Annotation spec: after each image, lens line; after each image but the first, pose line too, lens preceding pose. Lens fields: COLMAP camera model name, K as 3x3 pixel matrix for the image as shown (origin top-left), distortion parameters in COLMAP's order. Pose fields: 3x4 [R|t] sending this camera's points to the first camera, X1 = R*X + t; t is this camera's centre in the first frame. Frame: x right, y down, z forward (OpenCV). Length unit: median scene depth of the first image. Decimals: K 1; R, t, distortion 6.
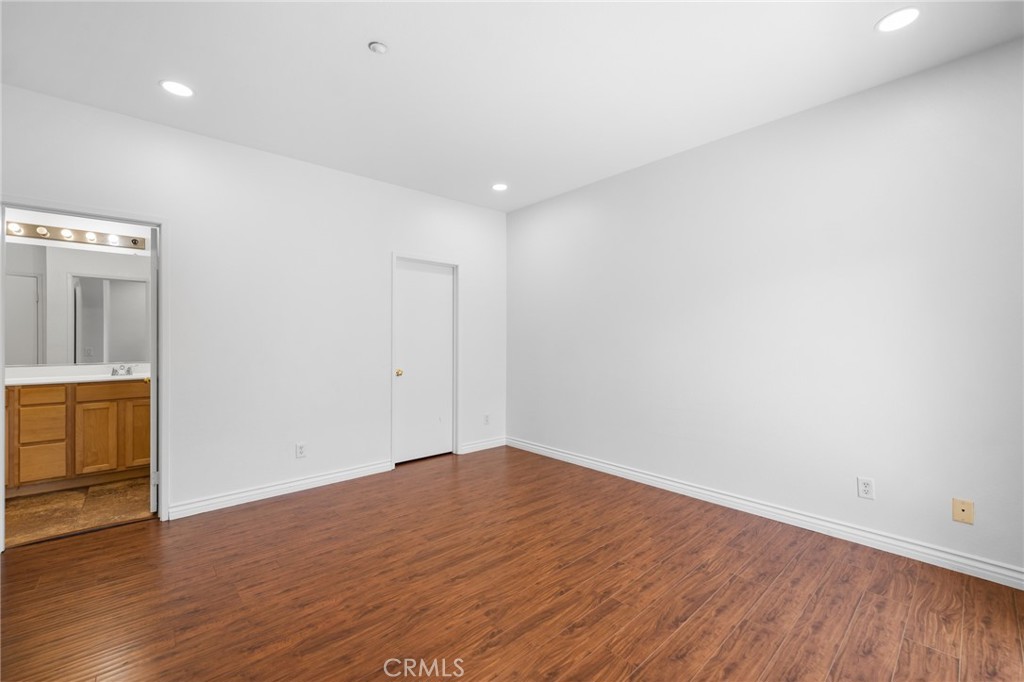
lens RADIAL K [[415.0, 0, 513.5], [0, 415.0, 355.5], [0, 0, 1]] dist [-0.001415, -0.000327]
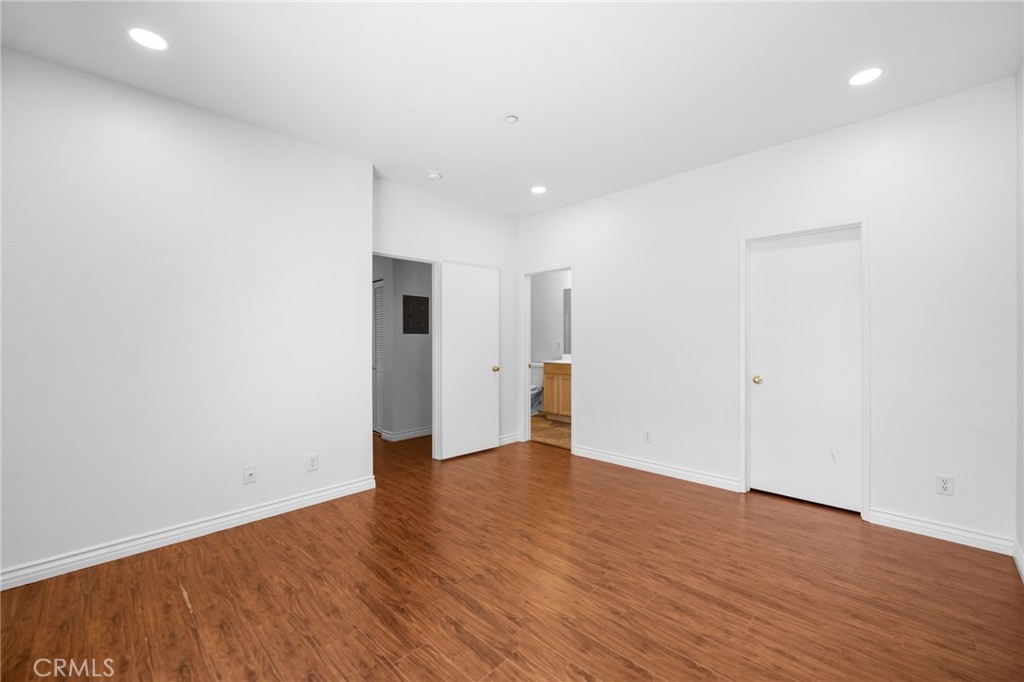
lens RADIAL K [[416.0, 0, 511.8], [0, 416.0, 338.8], [0, 0, 1]] dist [-0.000461, -0.000492]
pose [[0.067136, -0.001650, -0.997742, 0.762452], [-0.034425, 0.999399, -0.003969, -0.027224], [0.997150, 0.034614, 0.067039, 0.682268]]
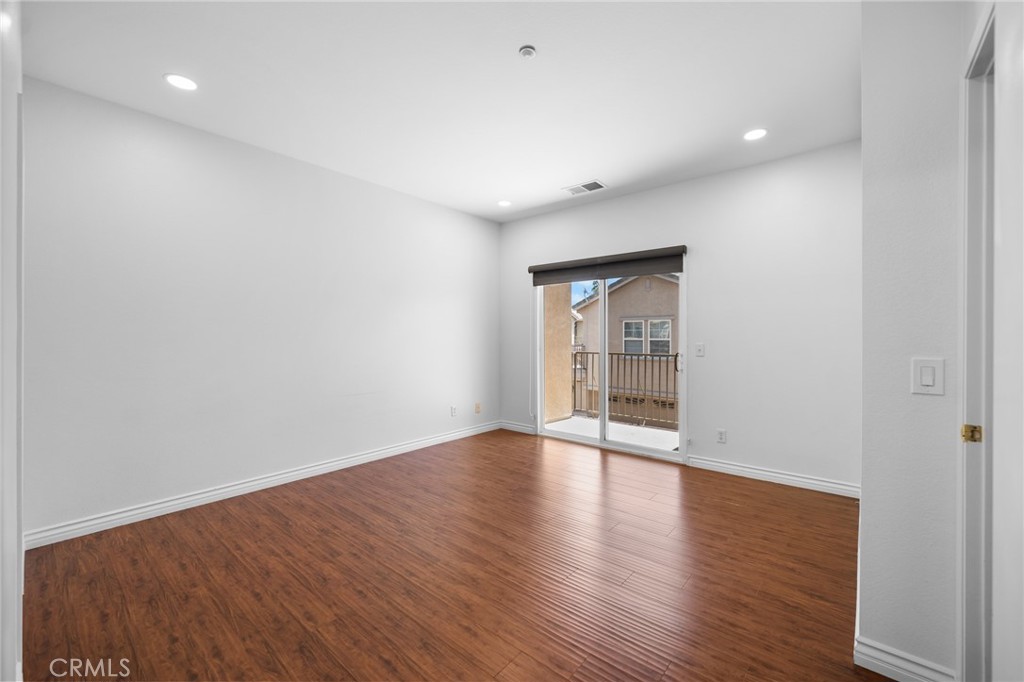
lens RADIAL K [[416.0, 0, 511.8], [0, 416.0, 338.8], [0, 0, 1]] dist [-0.000461, -0.000492]
pose [[-0.139601, -0.003321, 0.990202, -1.035155], [0.037190, 0.999271, 0.008595, -0.026341], [-0.989509, 0.038026, -0.139376, 0.893348]]
